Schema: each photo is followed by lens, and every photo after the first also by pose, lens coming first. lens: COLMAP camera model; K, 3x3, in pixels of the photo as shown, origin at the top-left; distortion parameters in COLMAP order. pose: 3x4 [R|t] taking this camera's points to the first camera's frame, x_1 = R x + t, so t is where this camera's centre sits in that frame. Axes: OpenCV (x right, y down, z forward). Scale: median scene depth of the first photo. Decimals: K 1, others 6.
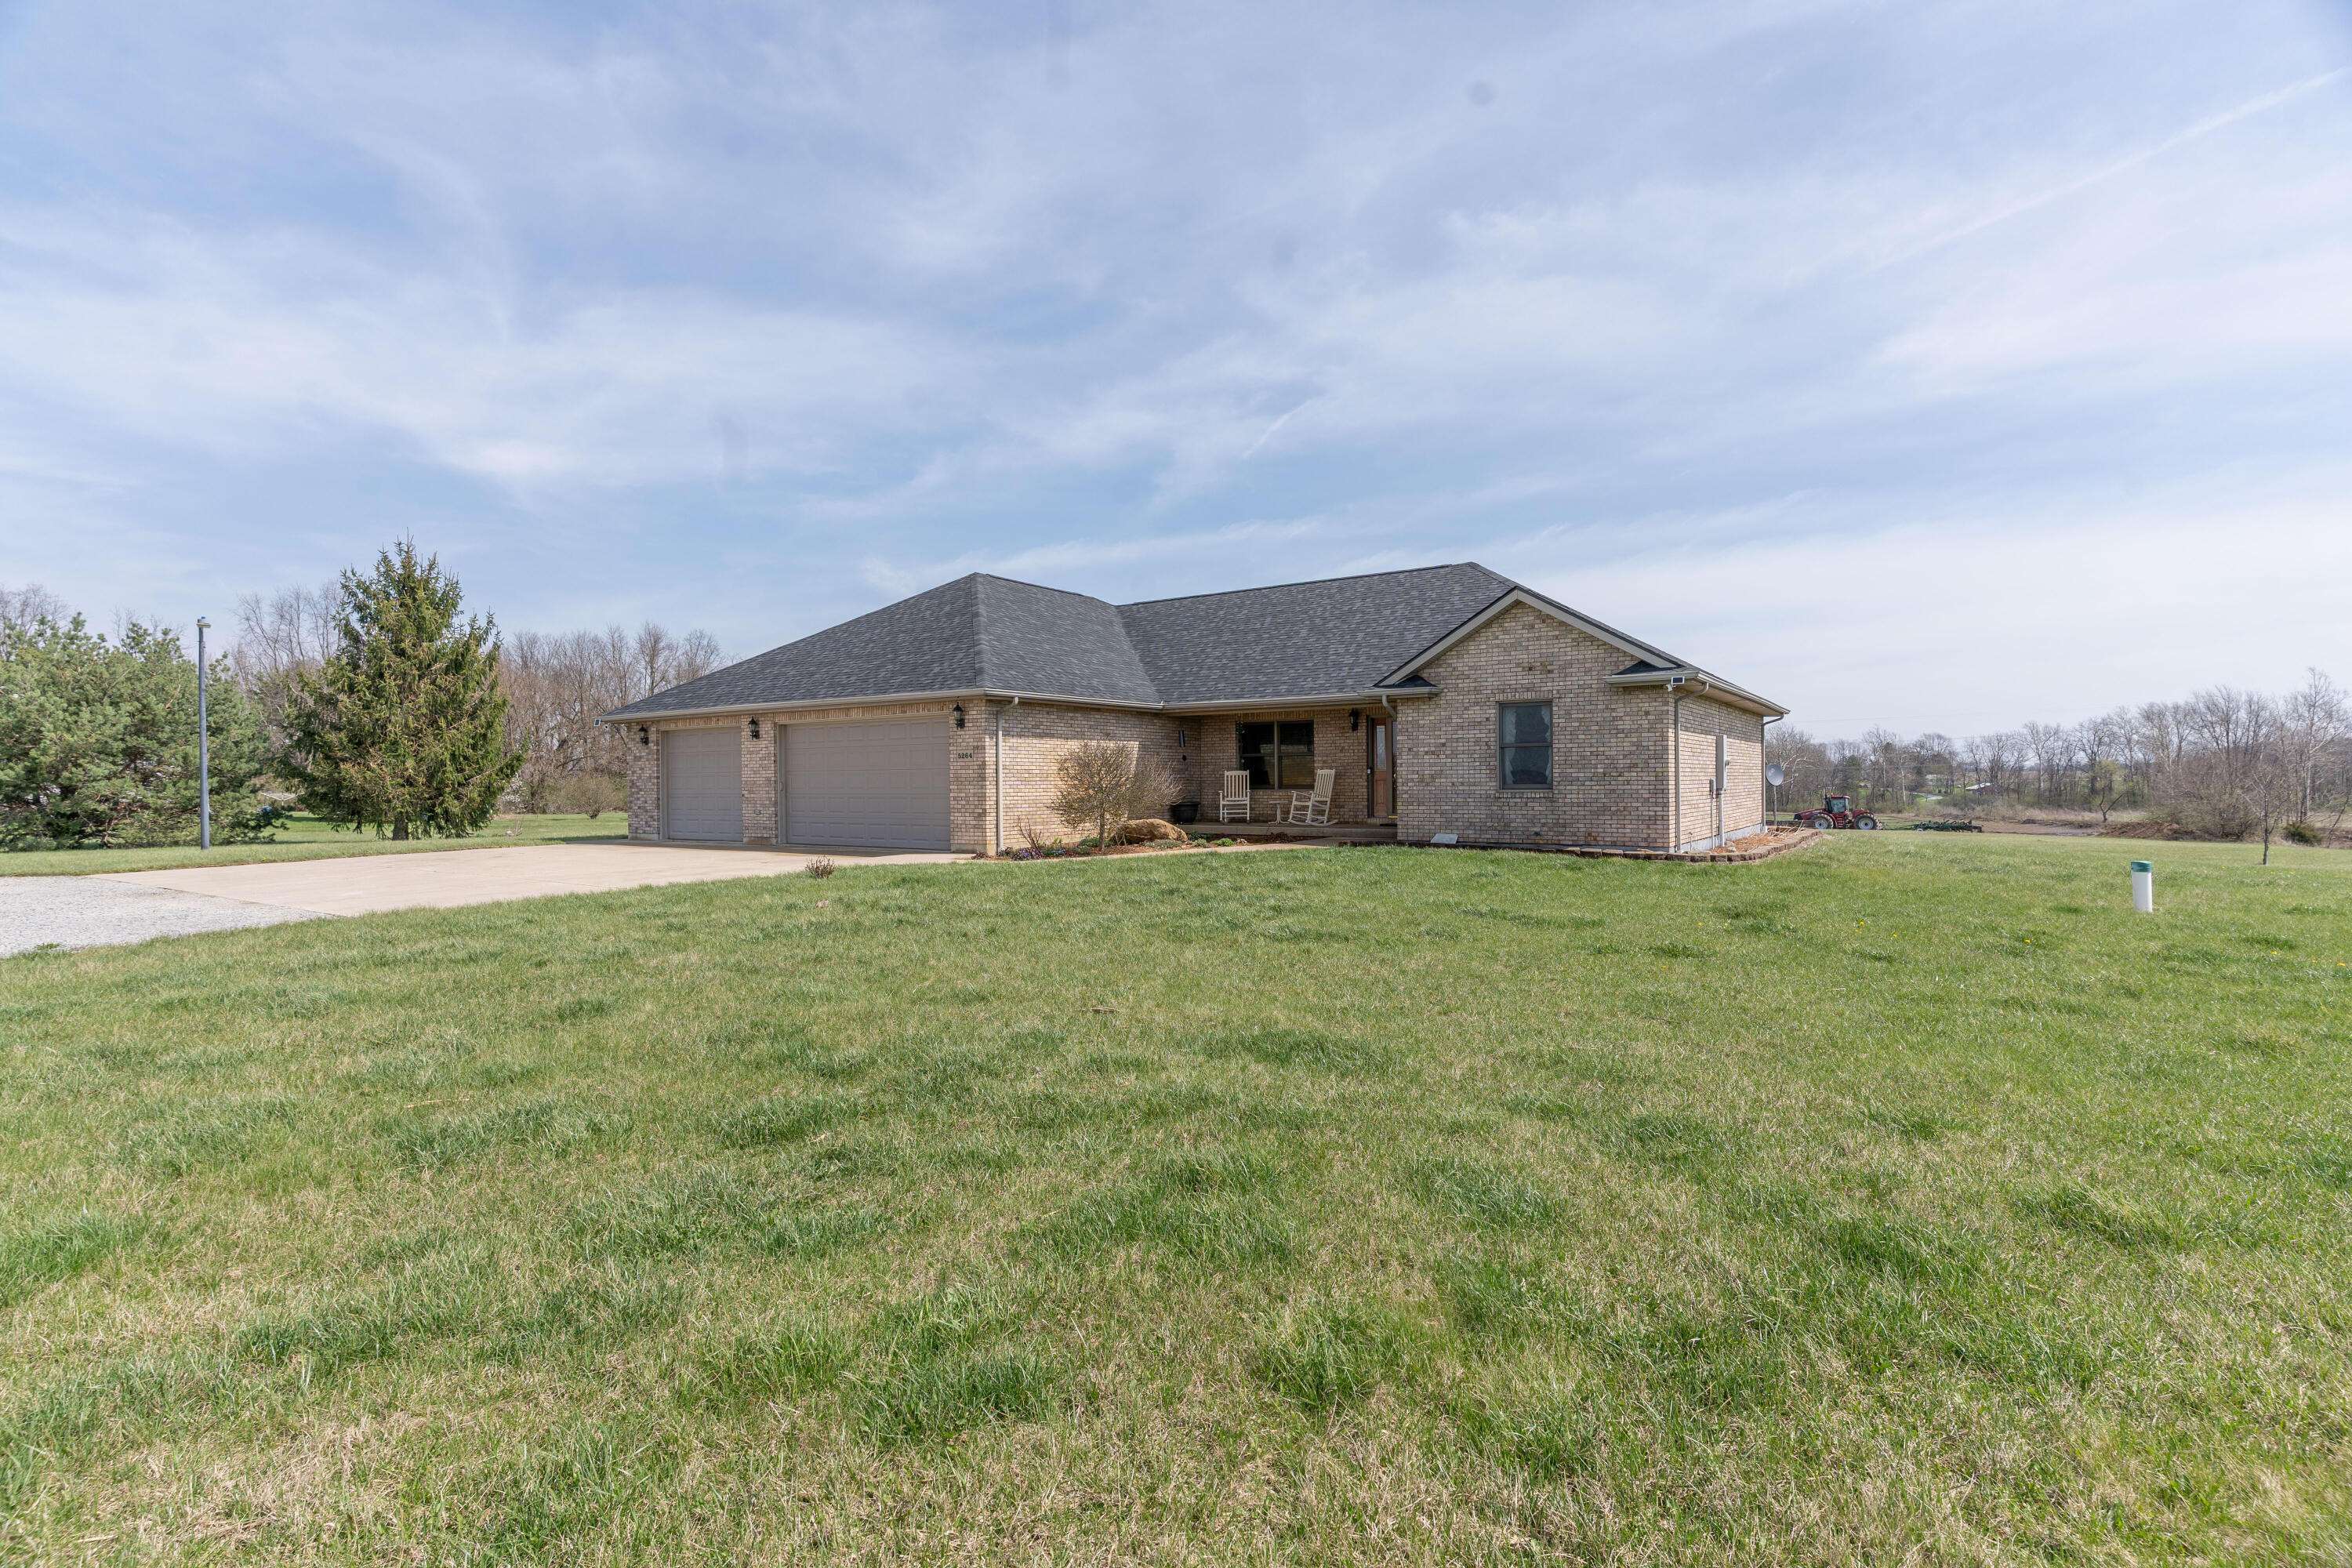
lens RADIAL K [[1122.6, 0, 1214.0], [0, 1122.6, 743.2], [0, 0, 1]] dist [0.006112, -0.001932]
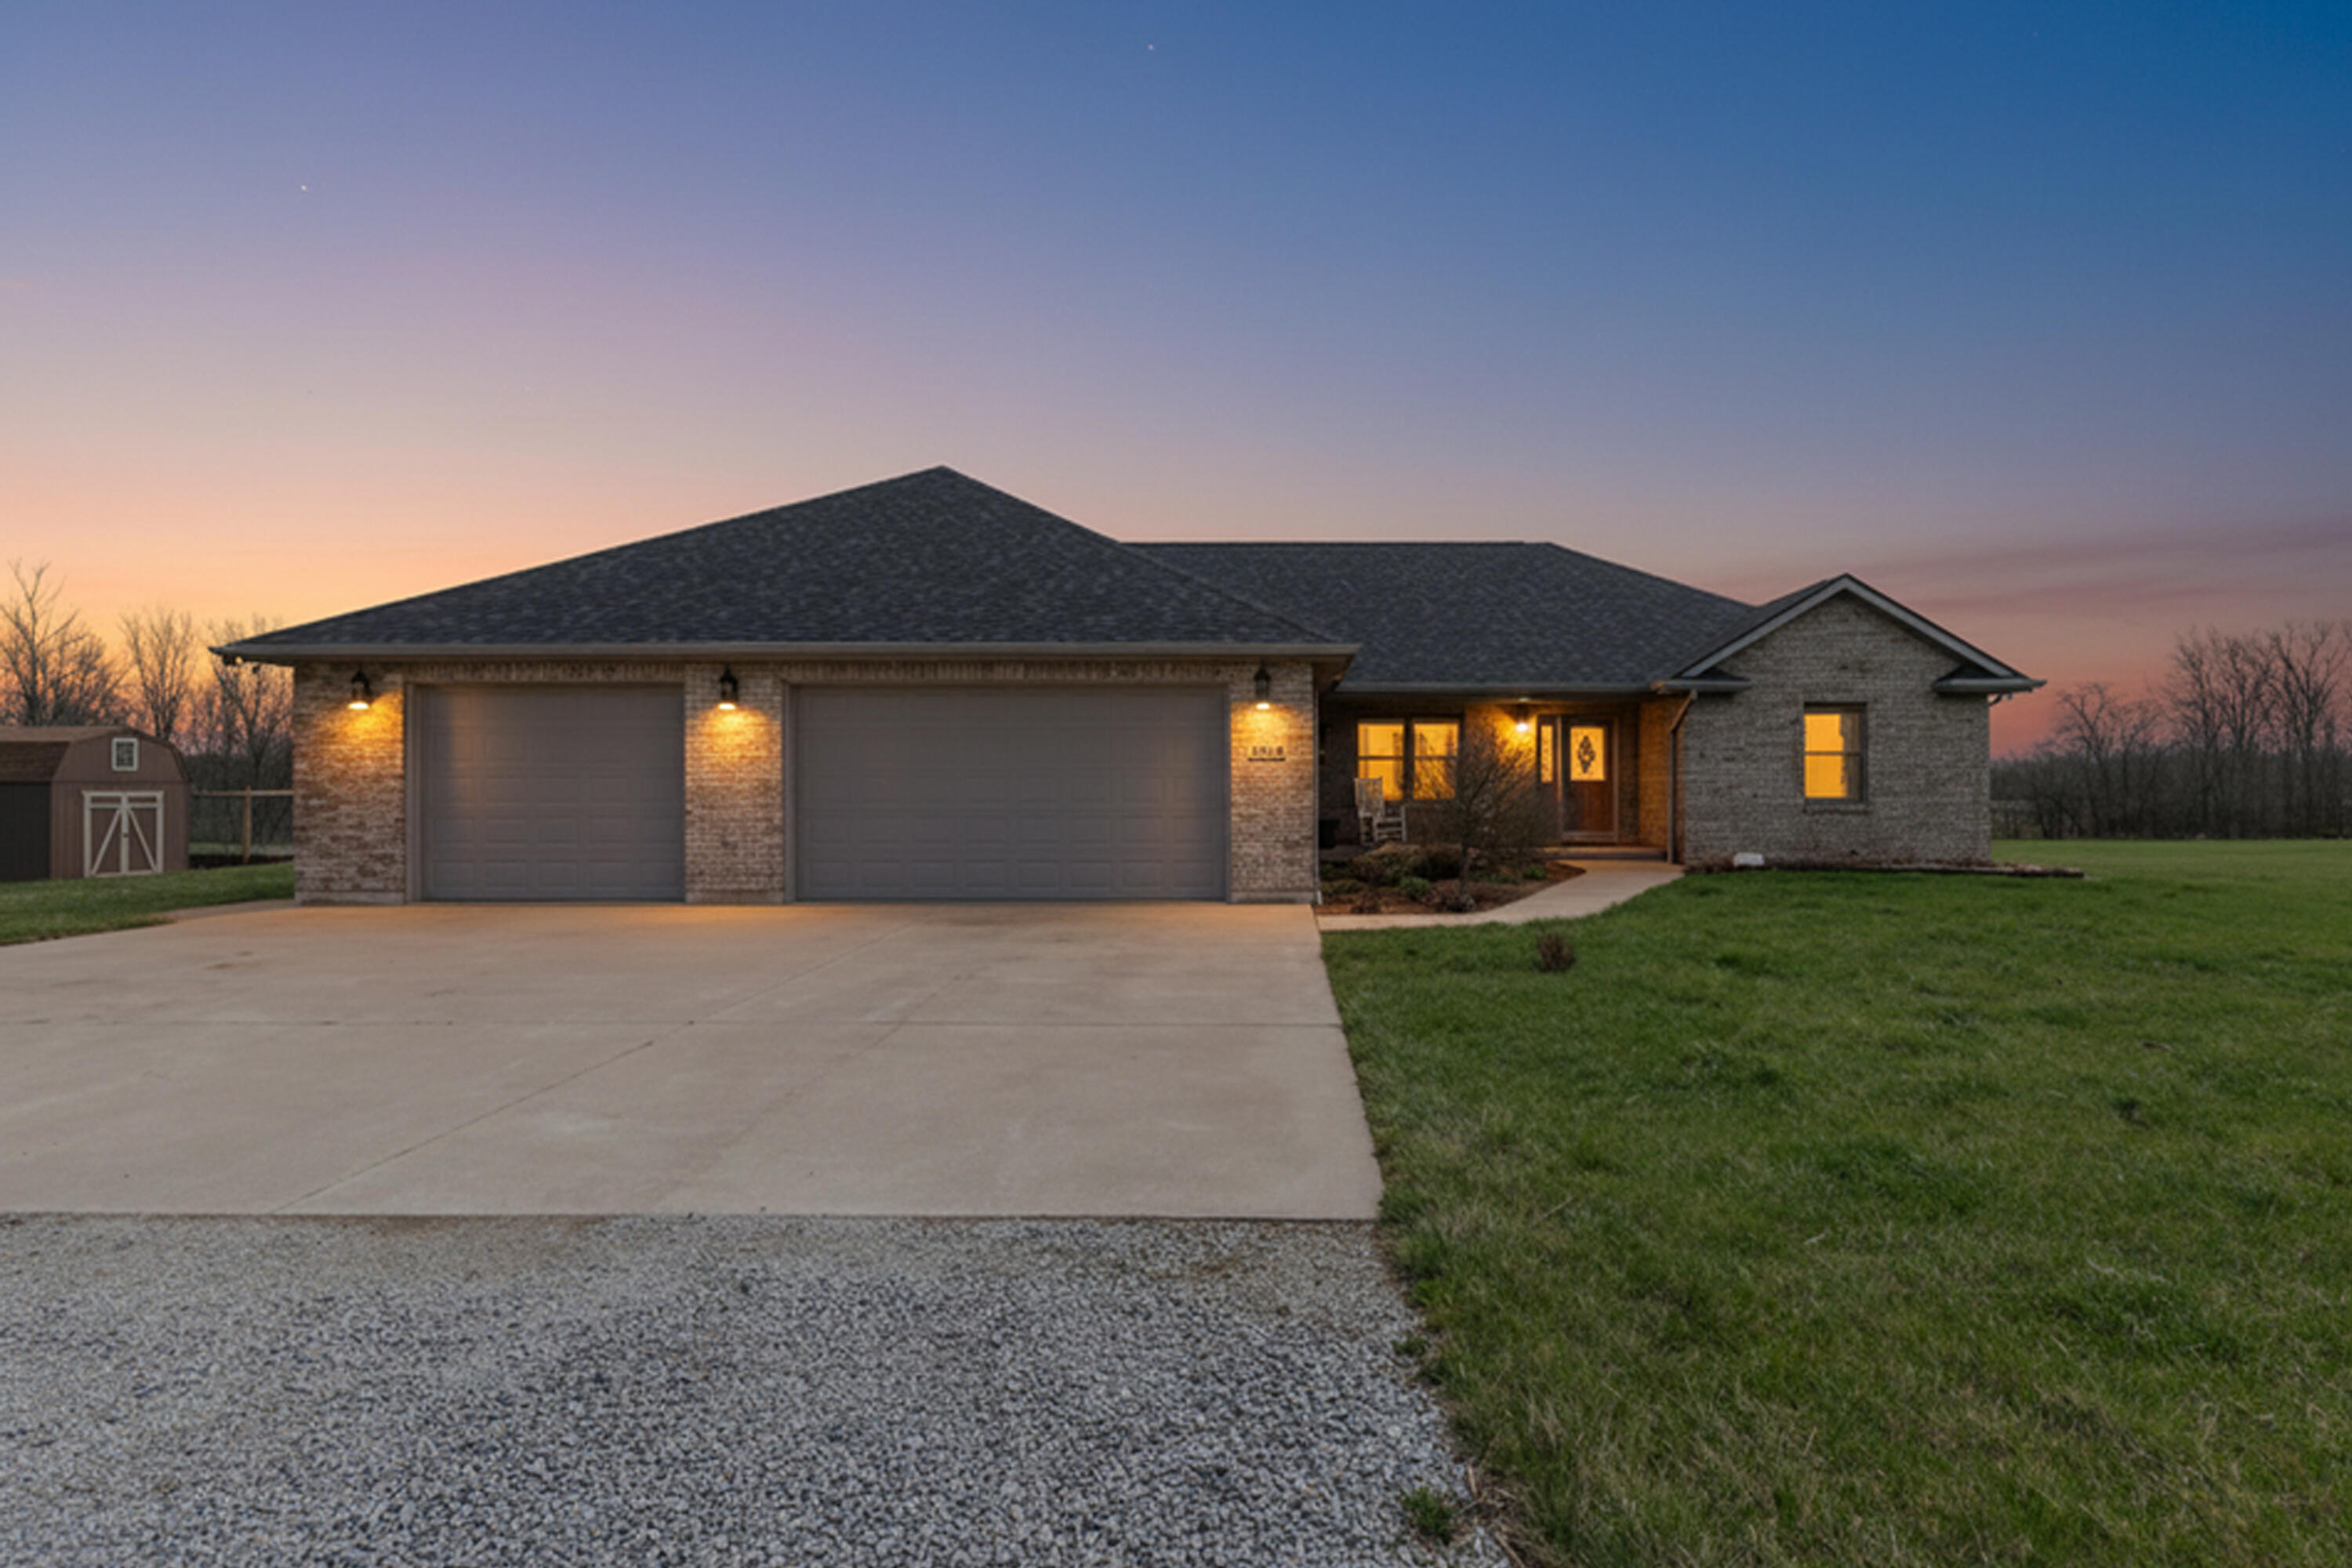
lens RADIAL K [[1122.6, 0, 1124.3], [0, 1122.6, 772.3], [0, 0, 1]] dist [0.006112, -0.001932]
pose [[0.833943, 0.014929, 0.551648, -0.552426], [-0.024478, 0.999651, 0.009950, 0.017046], [-0.551307, -0.021801, 0.834018, 0.449690]]
